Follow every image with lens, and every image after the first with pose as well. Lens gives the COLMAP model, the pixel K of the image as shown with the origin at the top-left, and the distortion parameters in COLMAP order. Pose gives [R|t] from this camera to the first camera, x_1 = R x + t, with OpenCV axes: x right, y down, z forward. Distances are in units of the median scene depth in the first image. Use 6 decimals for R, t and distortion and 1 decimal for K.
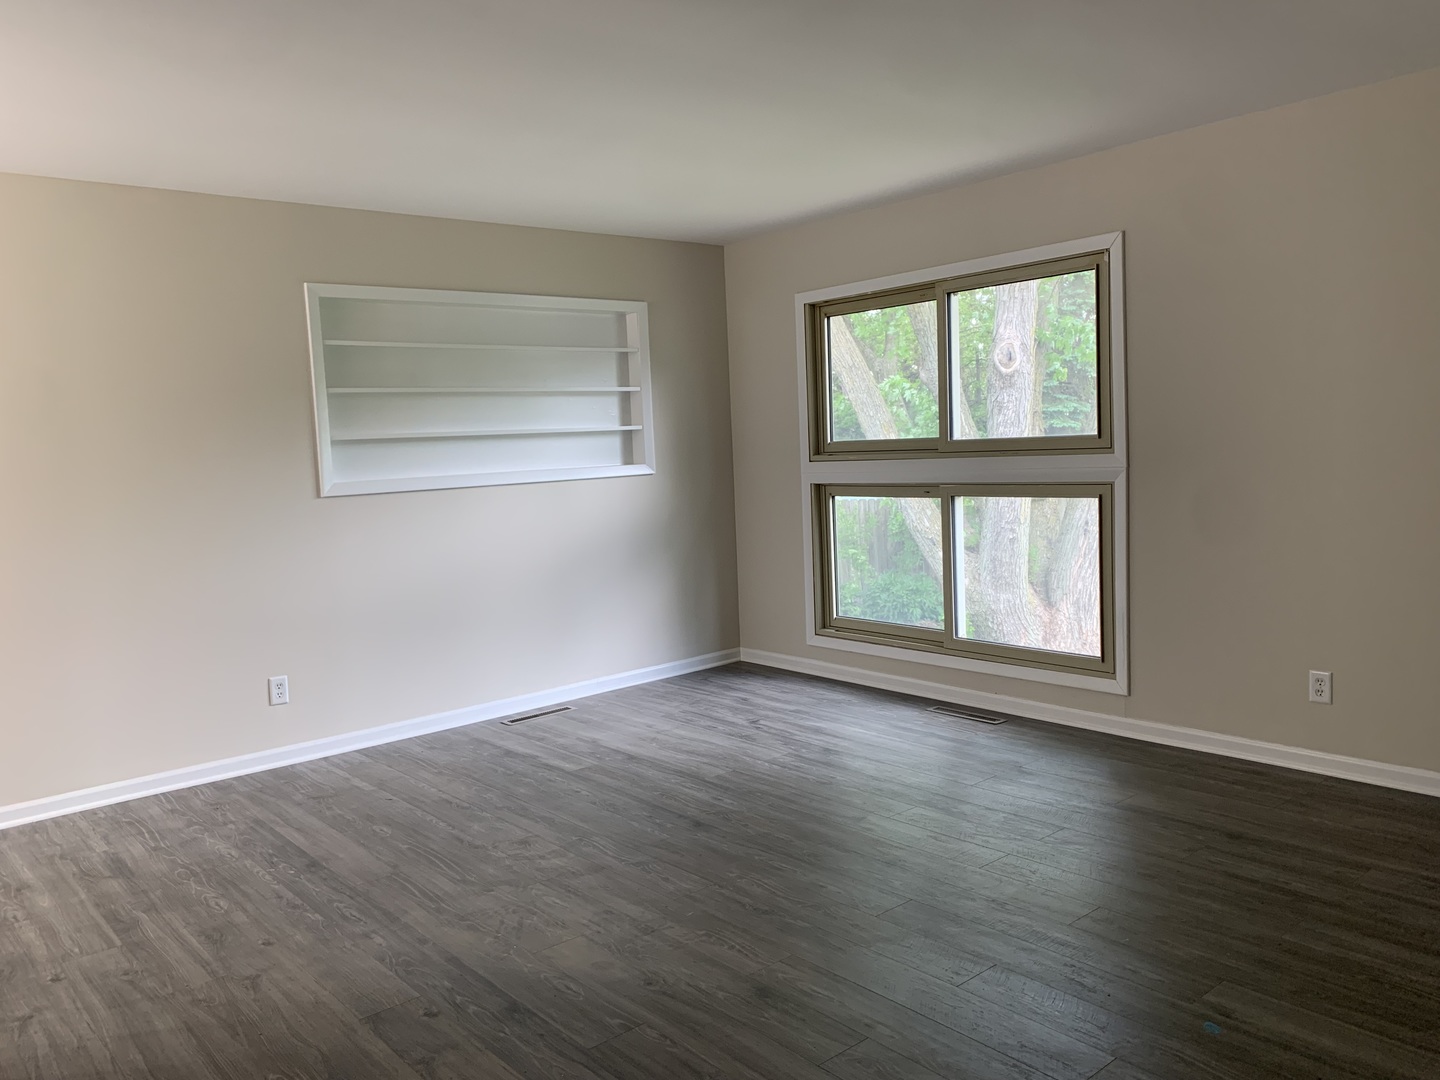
lens RADIAL K [[1097.2, 0, 720.0], [0, 1097.2, 540.0], [0, 0, 1]] dist [0.035441, -0.048276]
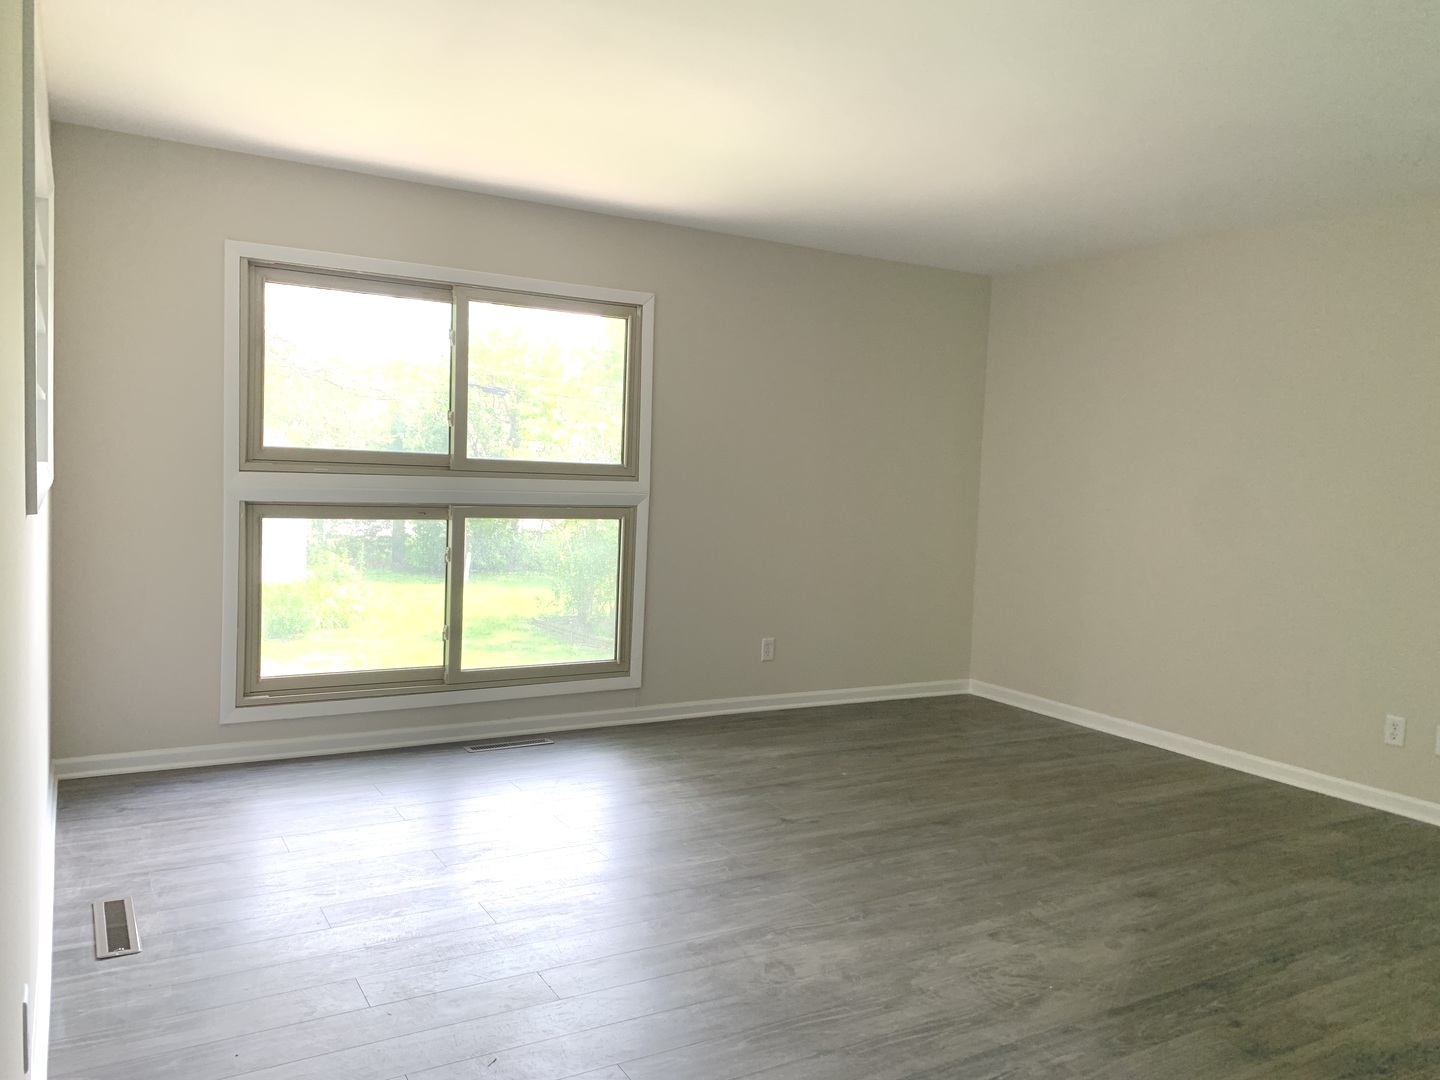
lens RADIAL K [[1083.9, 0, 720.0], [0, 1083.9, 540.0], [0, 0, 1]] dist [0.042128, -0.003988]
pose [[0.170112, -0.021572, 0.985189, -0.759463], [0.040636, 0.999064, 0.014860, -0.029995], [-0.984586, 0.037507, 0.170830, 0.725598]]
